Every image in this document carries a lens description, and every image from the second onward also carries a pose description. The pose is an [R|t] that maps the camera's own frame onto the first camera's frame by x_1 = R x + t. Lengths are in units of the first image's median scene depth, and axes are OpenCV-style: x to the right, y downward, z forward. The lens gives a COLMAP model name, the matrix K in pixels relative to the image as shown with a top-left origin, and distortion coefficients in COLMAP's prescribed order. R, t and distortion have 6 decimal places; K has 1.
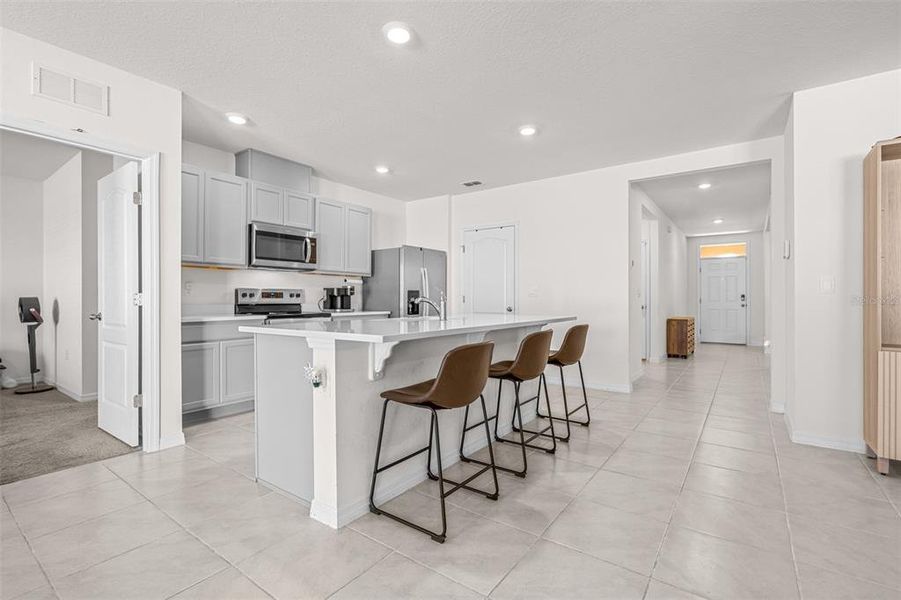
lens RADIAL K [[409.2, 0, 454.2], [0, 409.2, 298.3], [0, 0, 1]] dist [-0.002413, -0.000425]
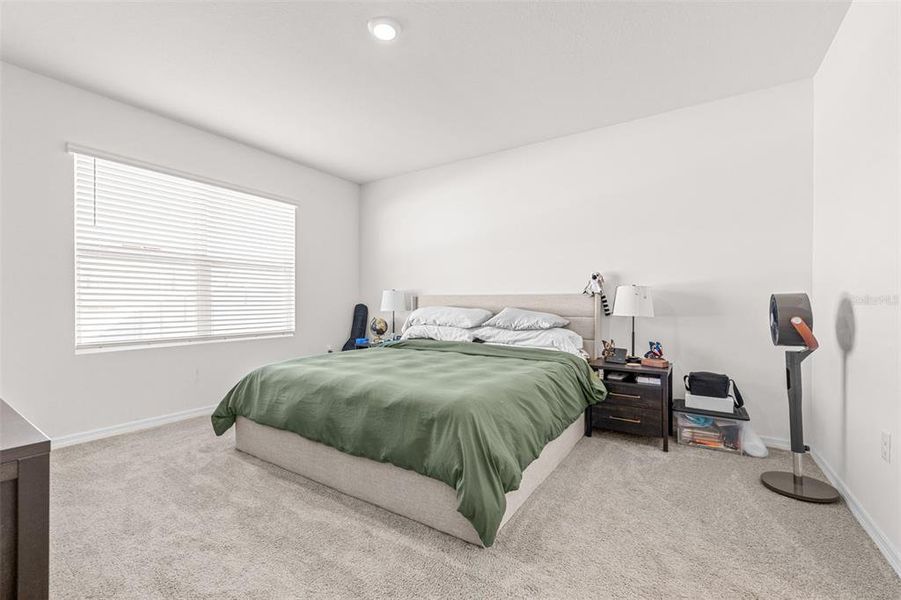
lens RADIAL K [[383.0, 0, 450.5], [0, 383.0, 300.0], [0, 0, 1]] dist [-0.000511, 0.000178]
pose [[0.050612, -0.000615, -0.998718, -0.605493], [-0.001930, 0.999998, -0.000713, 0.006337], [0.998717, 0.001963, 0.050611, 0.572272]]
